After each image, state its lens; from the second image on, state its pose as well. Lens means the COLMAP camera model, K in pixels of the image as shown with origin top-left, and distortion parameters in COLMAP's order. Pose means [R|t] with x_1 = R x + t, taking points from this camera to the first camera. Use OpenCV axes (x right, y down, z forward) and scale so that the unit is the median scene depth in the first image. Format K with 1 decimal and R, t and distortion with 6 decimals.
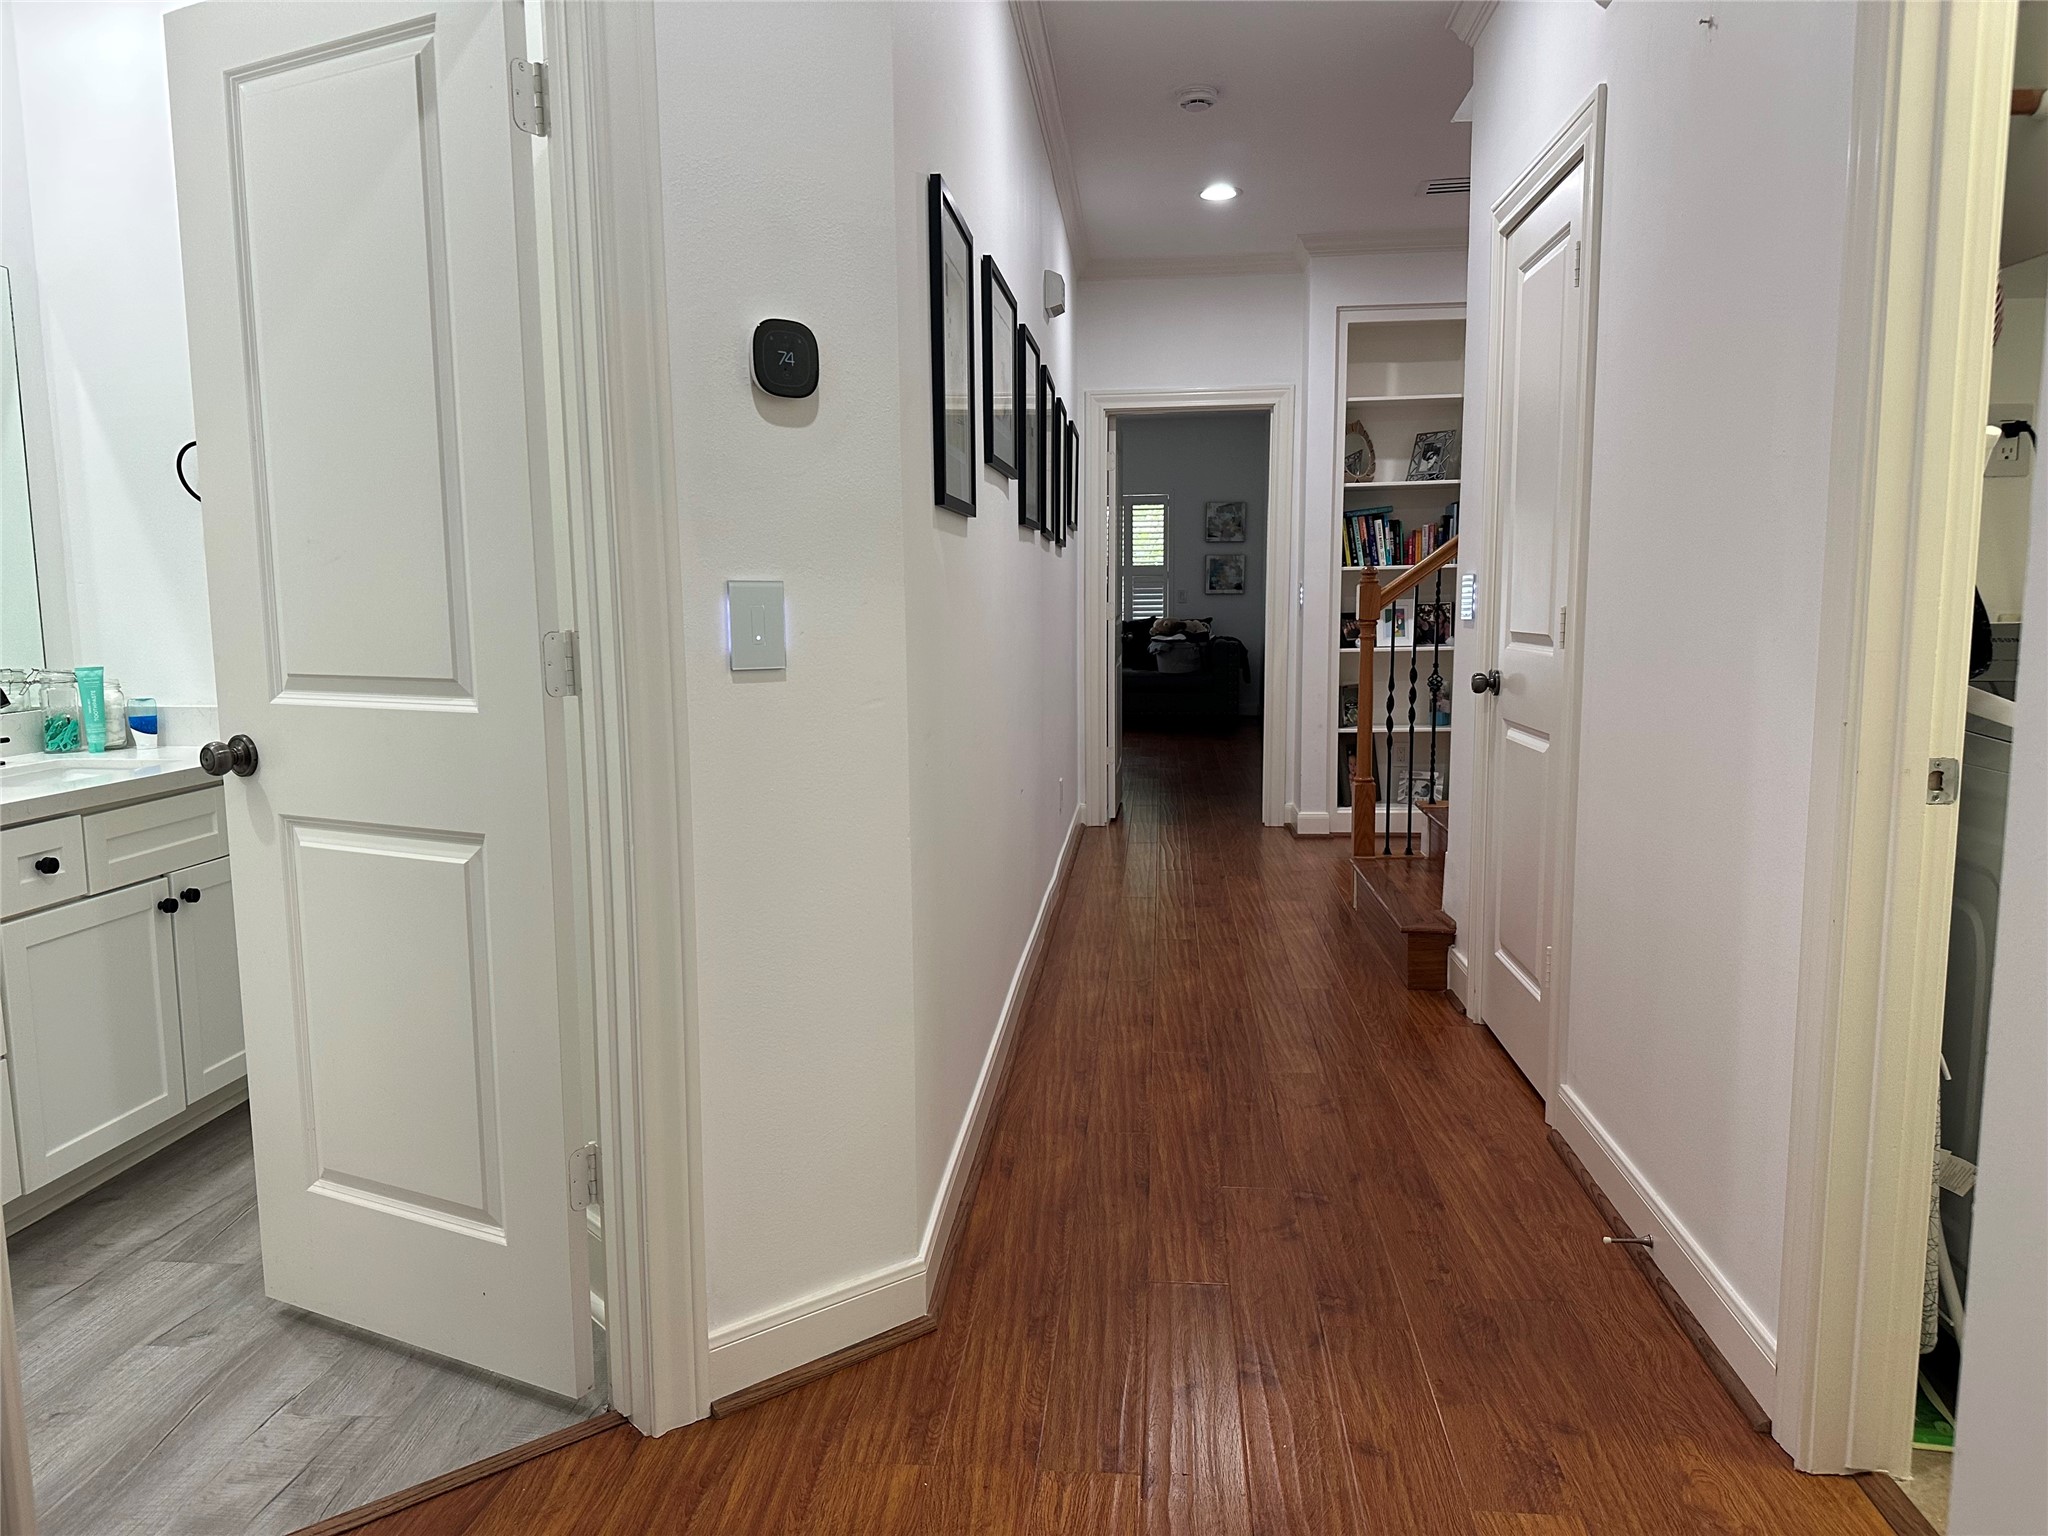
lens RADIAL K [[1465.3, 0, 1024.0], [0, 1465.3, 768.0], [0, 0, 1]] dist [0.005552, 0.002557]
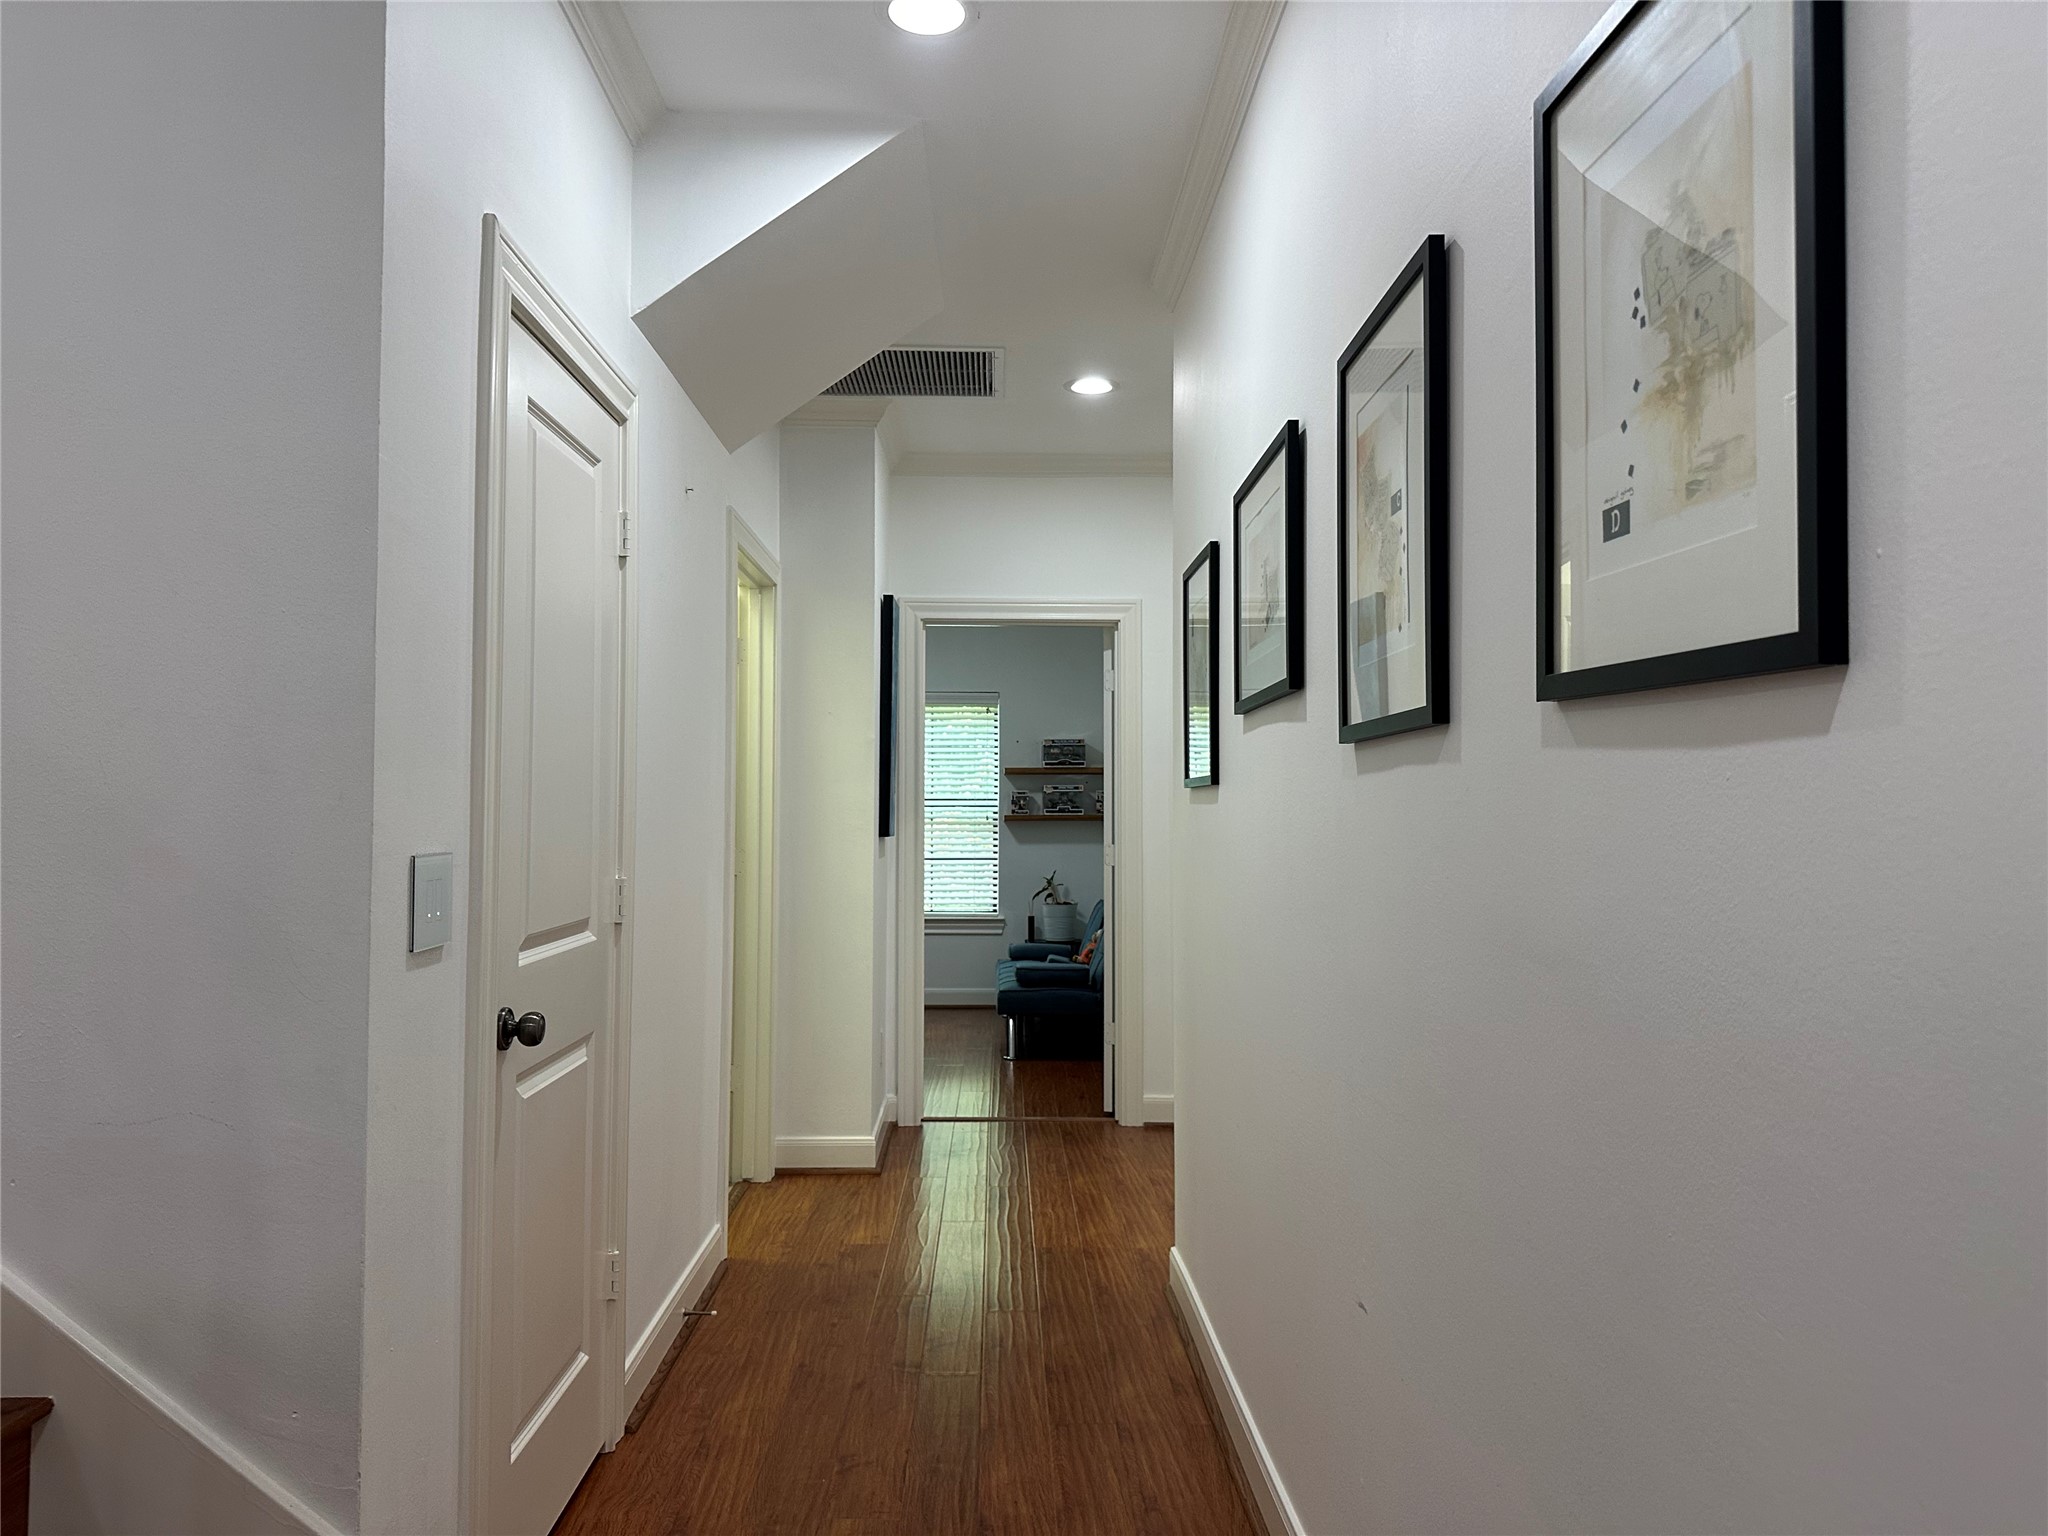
lens RADIAL K [[1422.5, 0, 1024.0], [0, 1422.5, 768.0], [0, 0, 1]] dist [0.125838, -0.243617]
pose [[-0.993688, 0.005697, -0.112035, 0.220547], [-0.005238, 0.995264, 0.097070, -0.286516], [0.112057, 0.097044, -0.988952, 2.028877]]
